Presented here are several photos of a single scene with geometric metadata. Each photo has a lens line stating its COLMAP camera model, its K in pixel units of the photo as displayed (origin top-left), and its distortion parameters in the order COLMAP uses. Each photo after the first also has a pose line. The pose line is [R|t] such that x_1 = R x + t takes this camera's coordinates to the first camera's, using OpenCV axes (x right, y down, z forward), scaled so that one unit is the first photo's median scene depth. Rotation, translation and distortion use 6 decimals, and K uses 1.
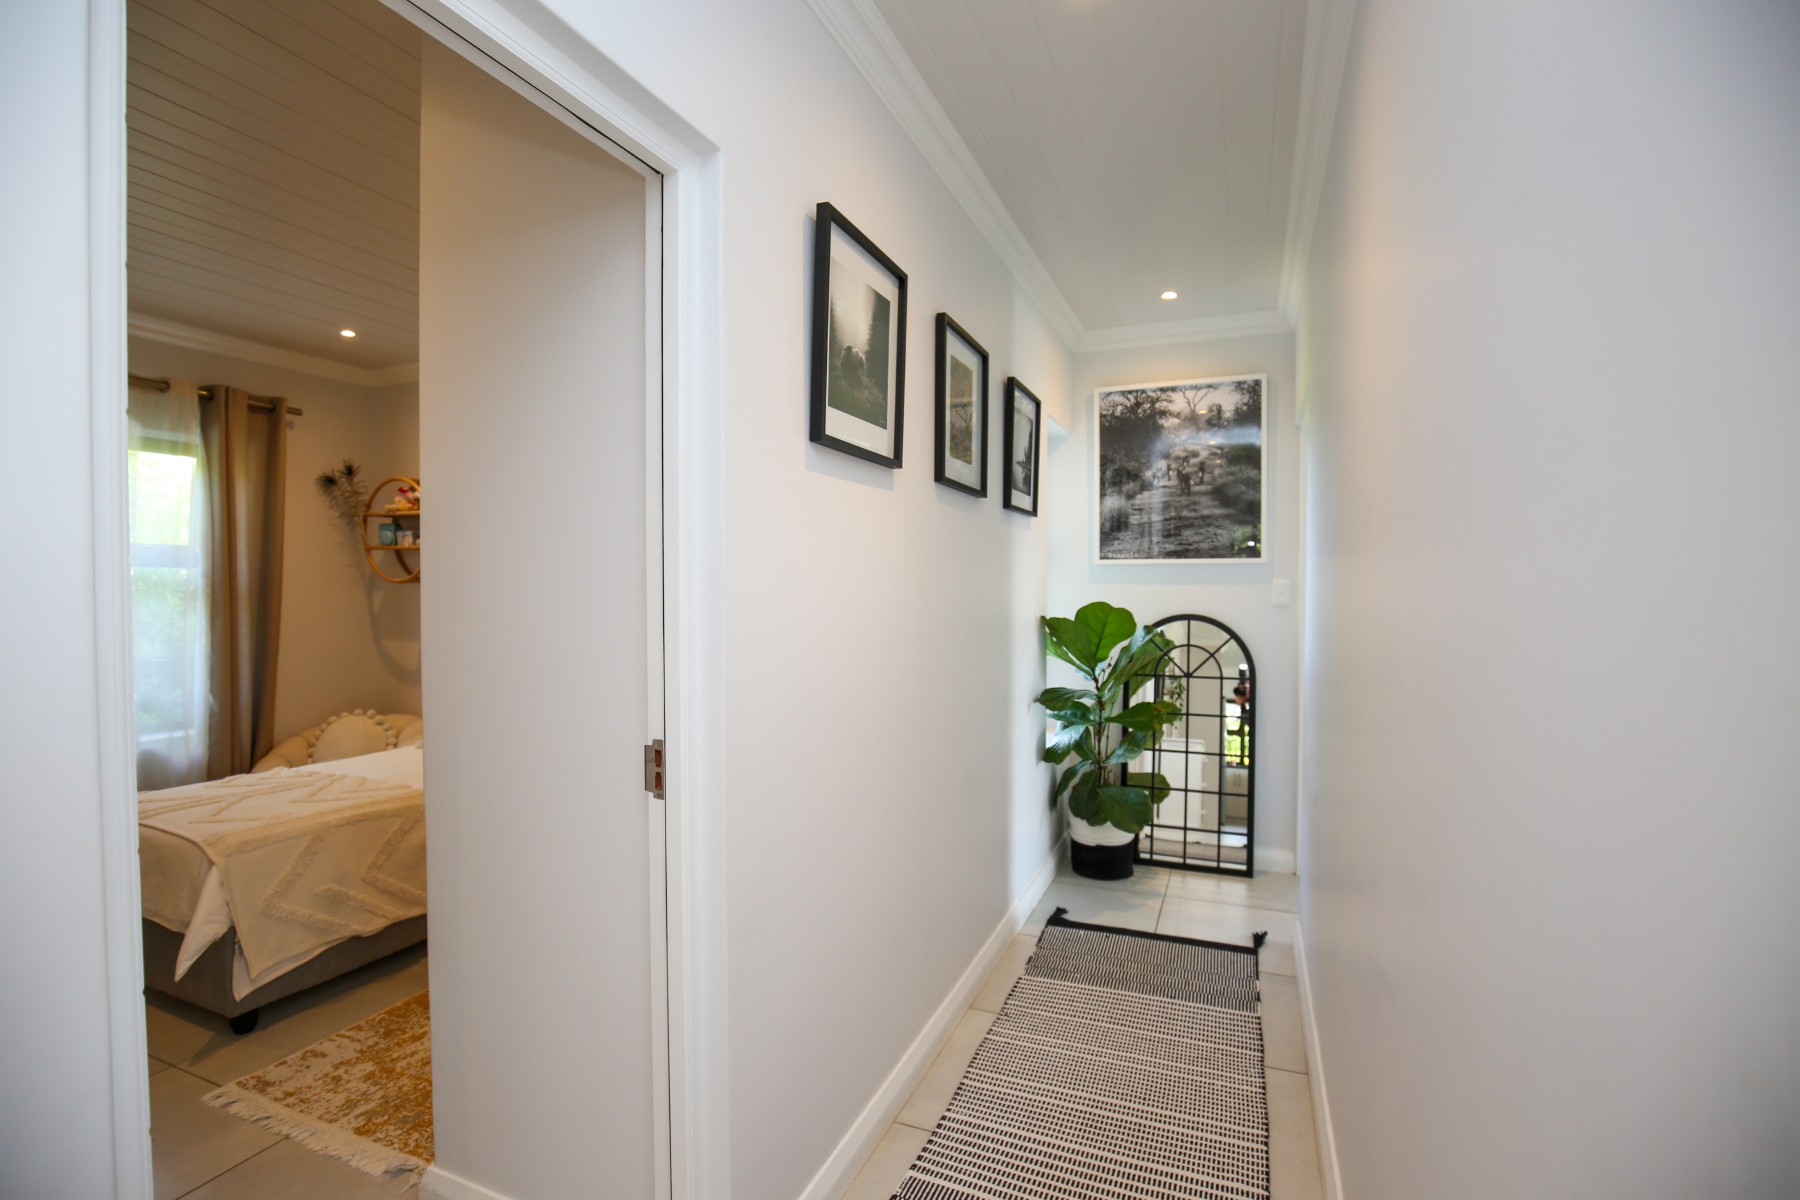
lens RADIAL K [[826.8, 0, 899.1], [0, 826.8, 605.8], [0, 0, 1]] dist [-0.036170, 0.006538]
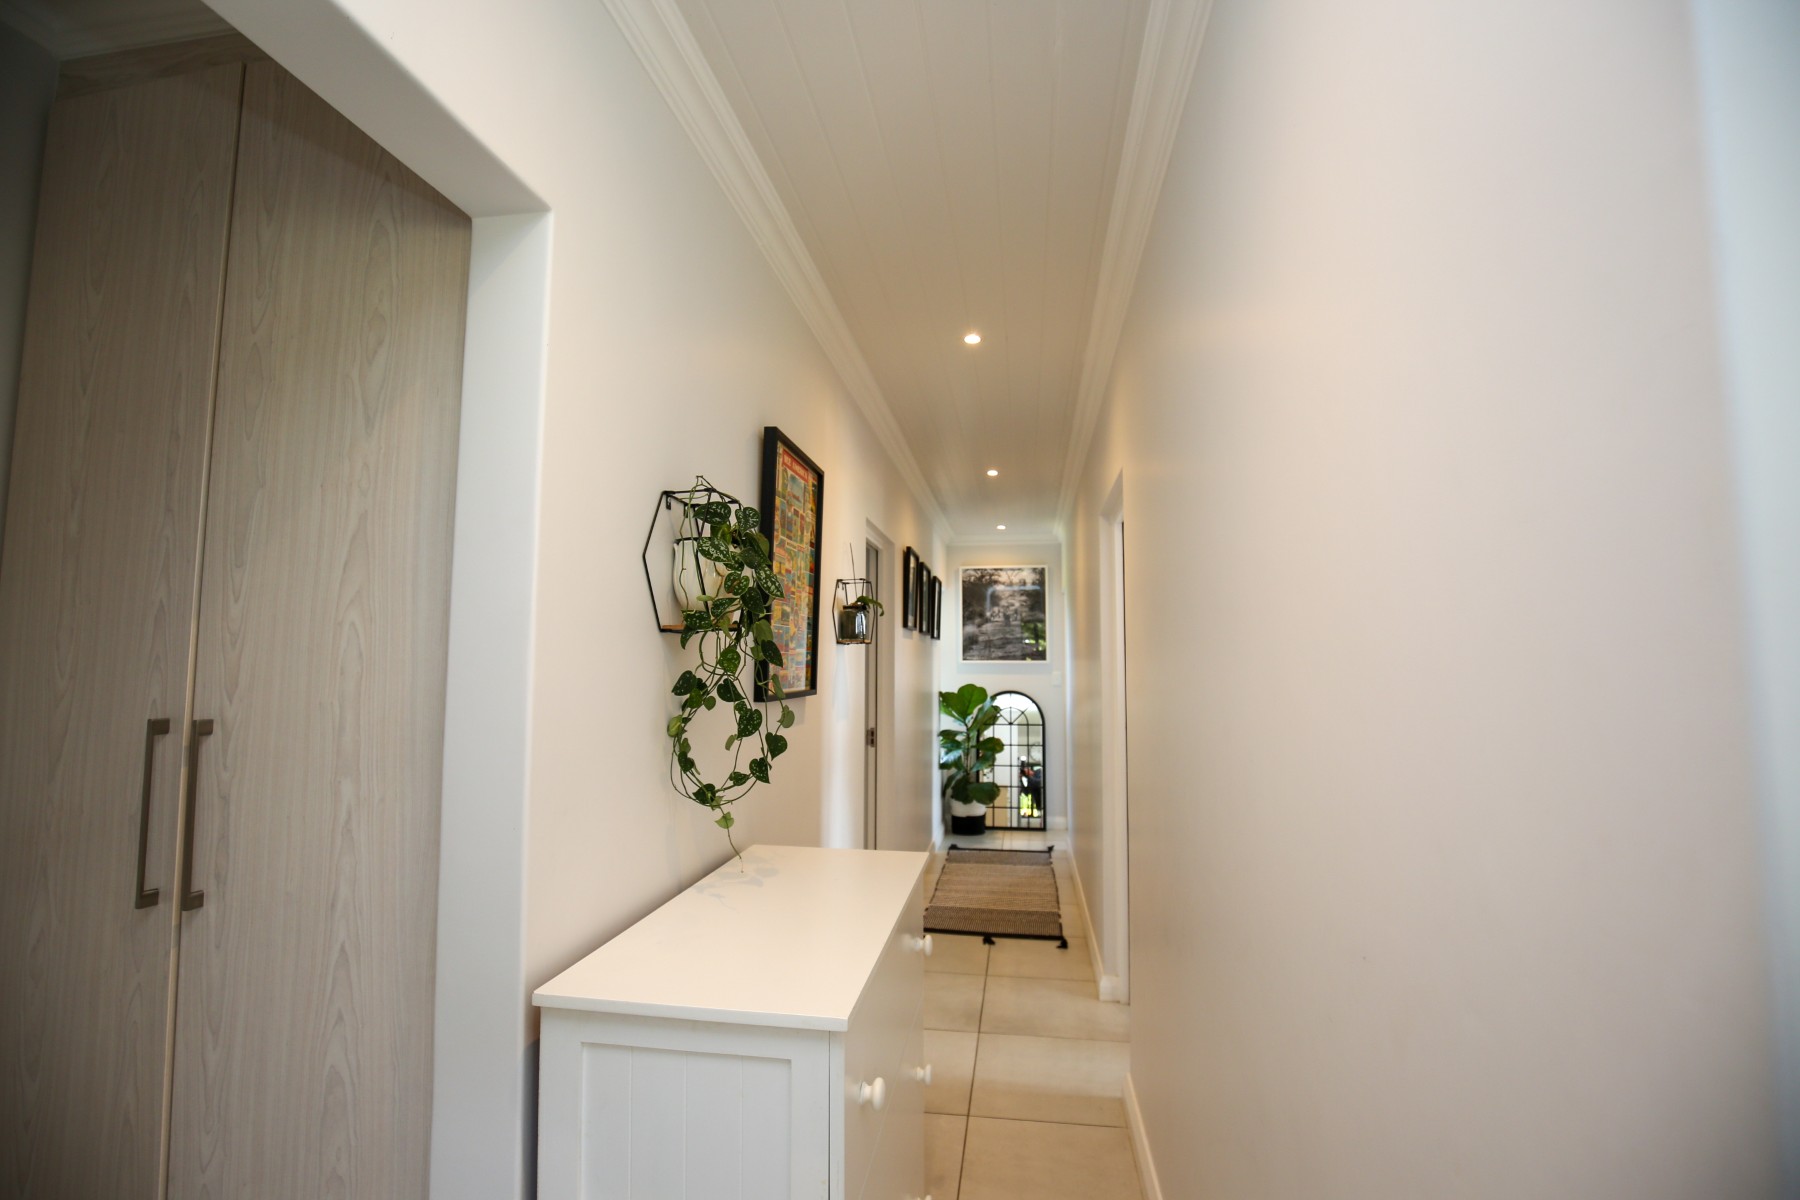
lens RADIAL K [[826.8, 0, 899.1], [0, 826.8, 605.8], [0, 0, 1]] dist [-0.036170, 0.006538]
pose [[0.970130, 0.021372, 0.241643, -0.342561], [0.003206, 0.994895, -0.100864, 0.007177], [-0.242565, 0.098626, 0.965109, -0.747510]]
